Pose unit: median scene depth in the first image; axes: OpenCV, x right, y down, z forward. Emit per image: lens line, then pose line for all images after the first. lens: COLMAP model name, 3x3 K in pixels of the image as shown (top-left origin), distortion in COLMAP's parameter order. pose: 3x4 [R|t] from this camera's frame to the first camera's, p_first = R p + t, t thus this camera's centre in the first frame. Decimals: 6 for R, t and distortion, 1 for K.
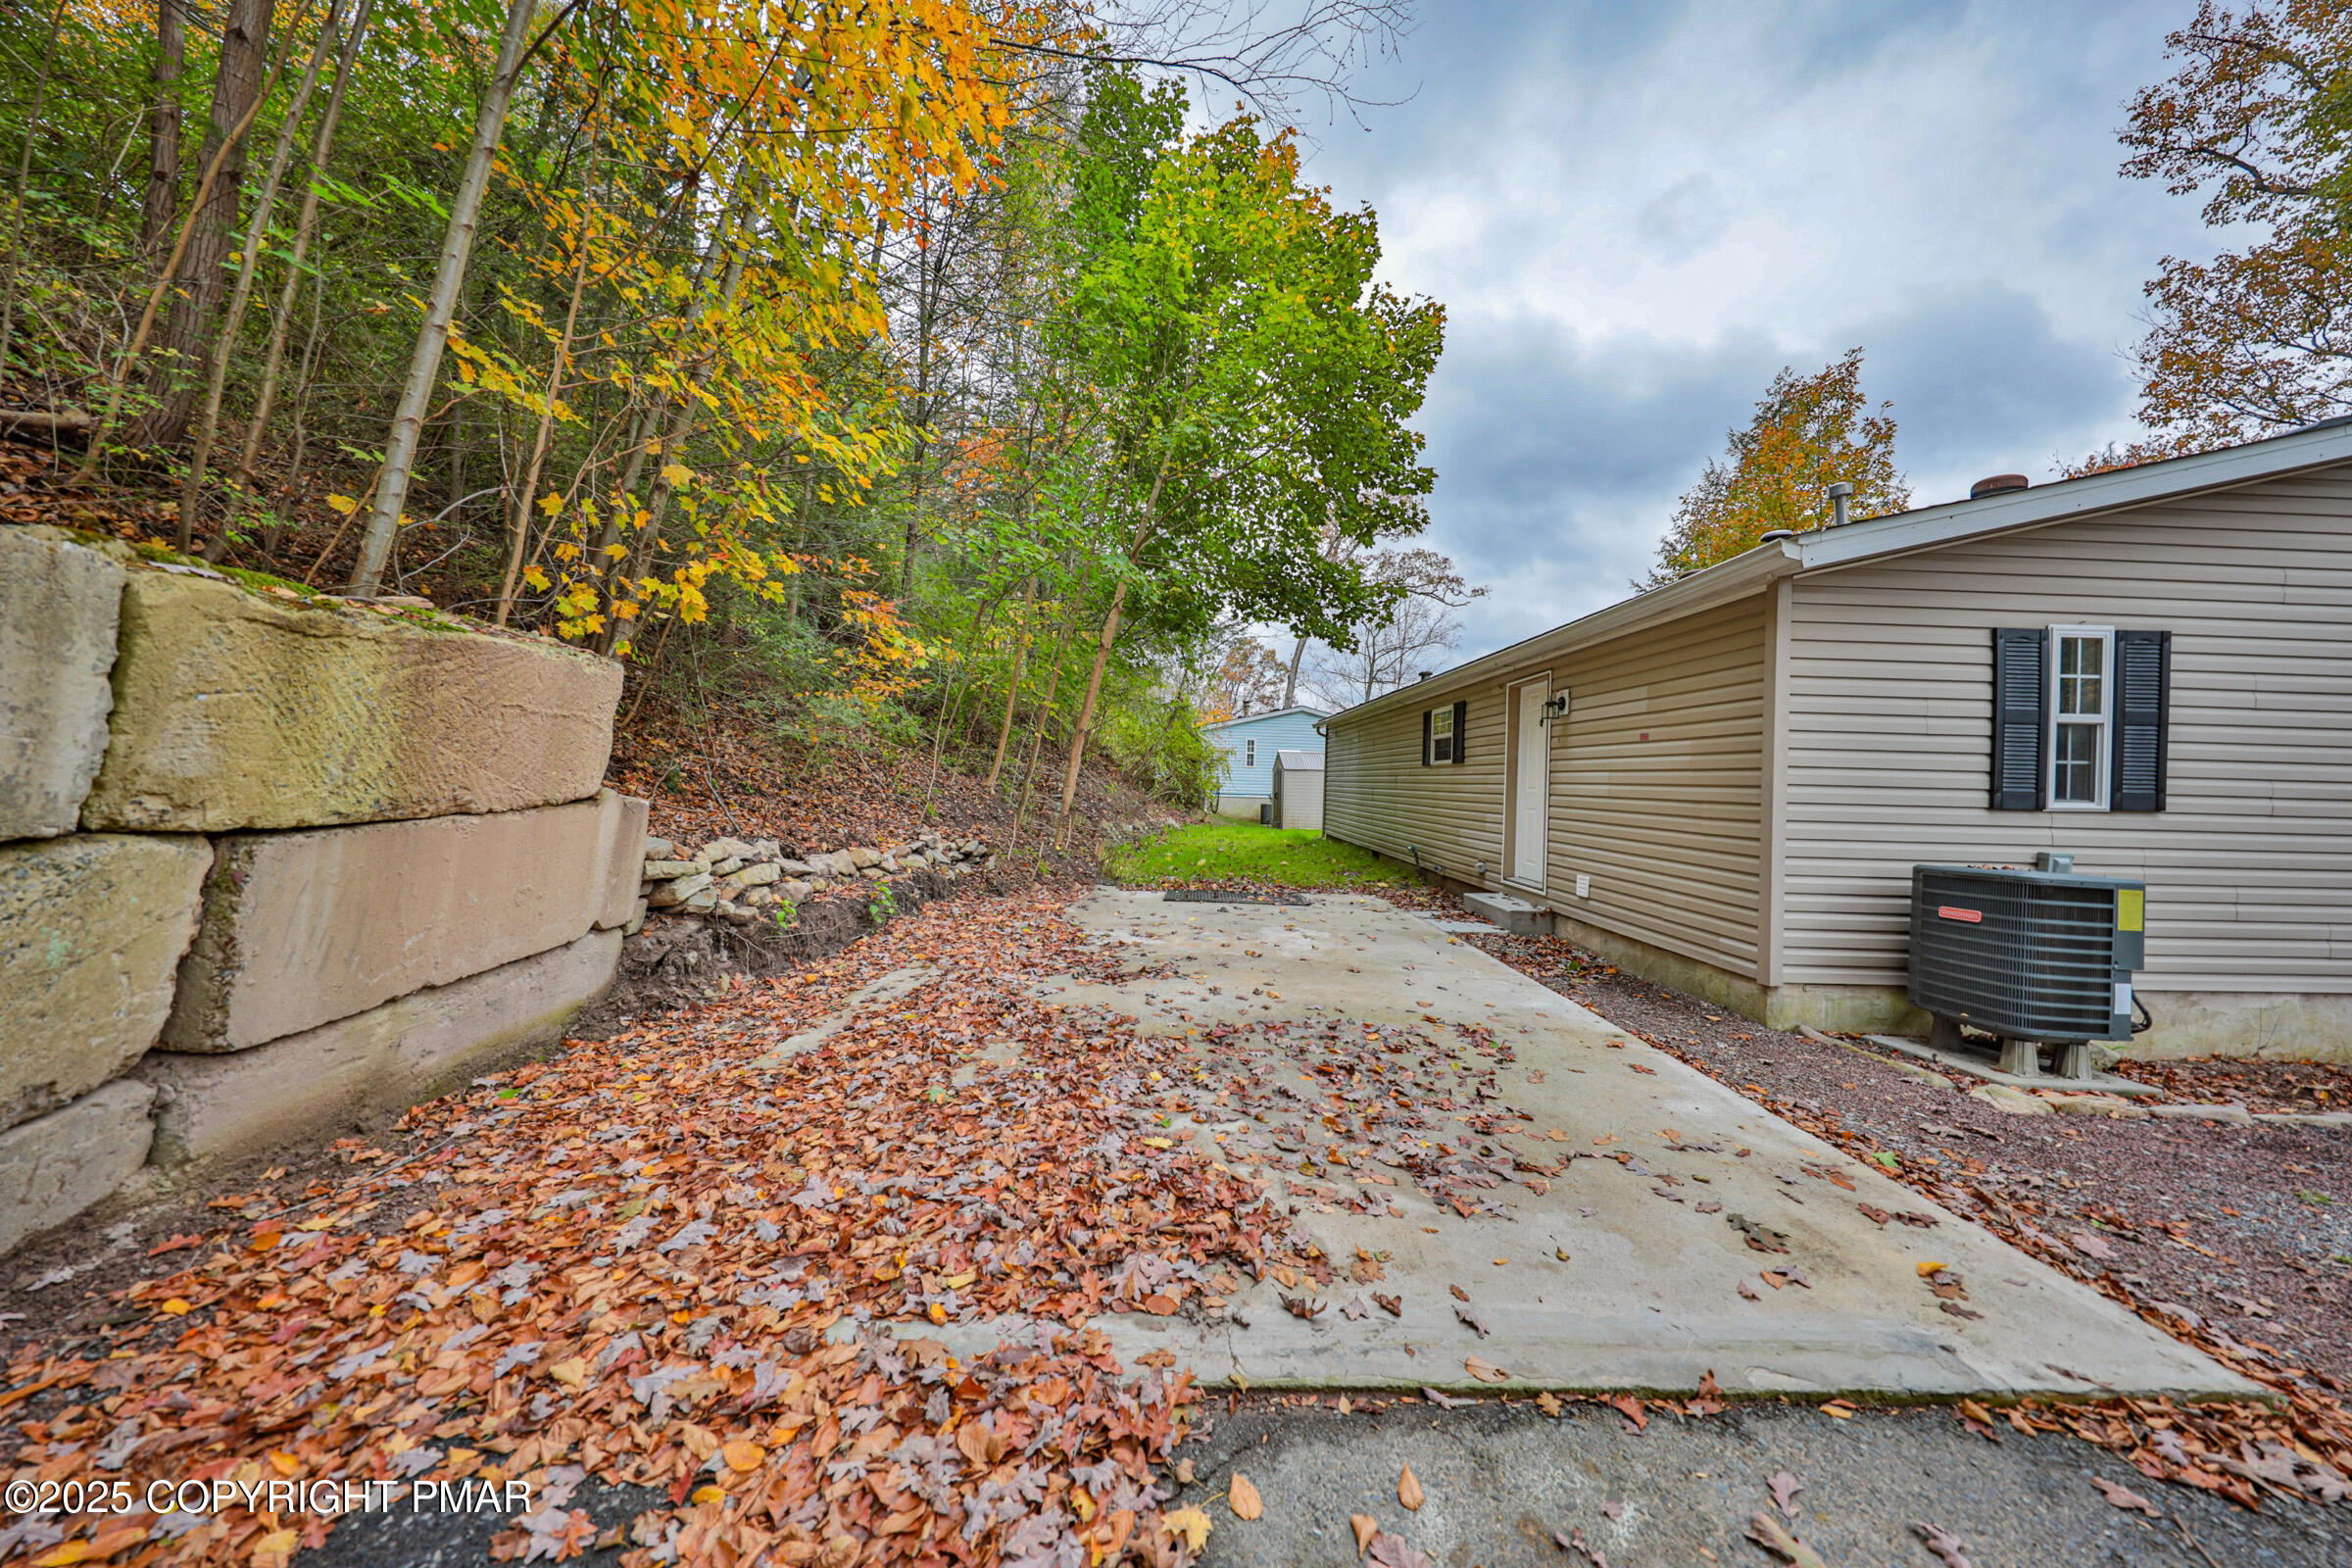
lens RADIAL K [[810.8, 0, 1180.7], [0, 810.8, 774.6], [0, 0, 1]] dist [0.008167, -0.005148]
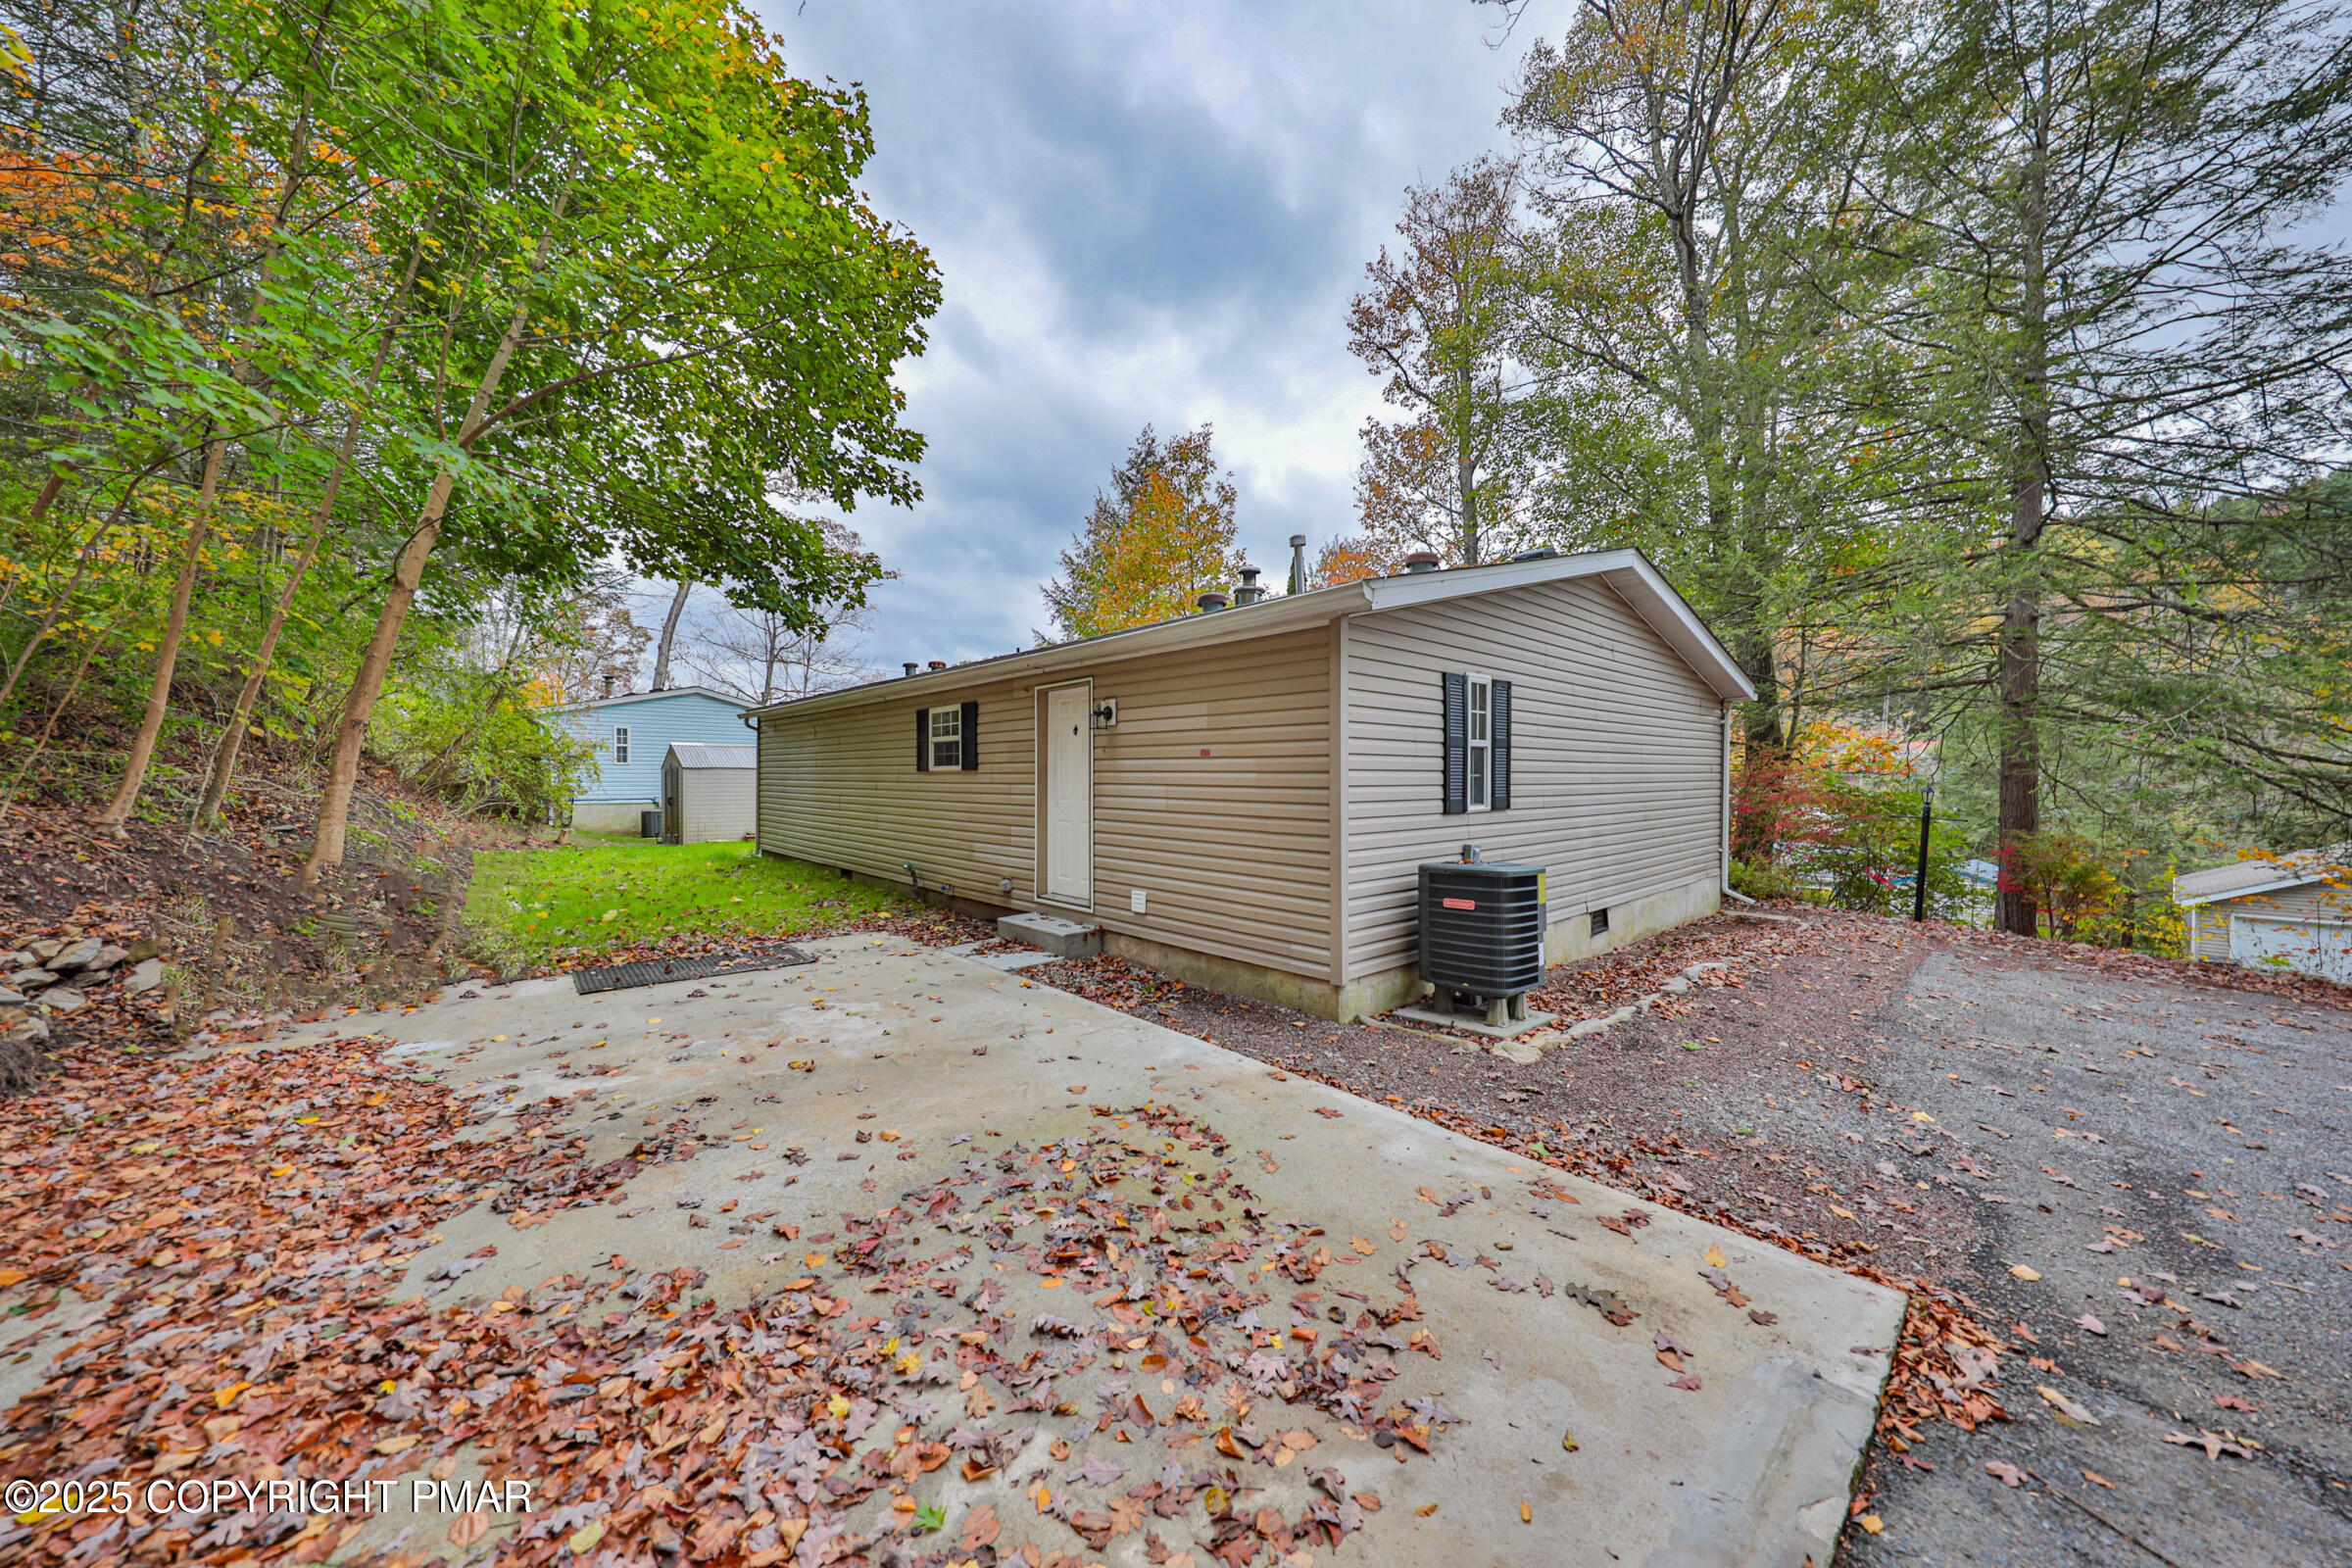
lens RADIAL K [[810.8, 0, 1180.7], [0, 810.8, 774.6], [0, 0, 1]] dist [0.008167, -0.005148]
pose [[0.741491, -0.024230, 0.670525, -0.111061], [0.010086, 0.999637, 0.024970, -0.036816], [-0.670887, -0.011752, 0.741467, 0.218969]]
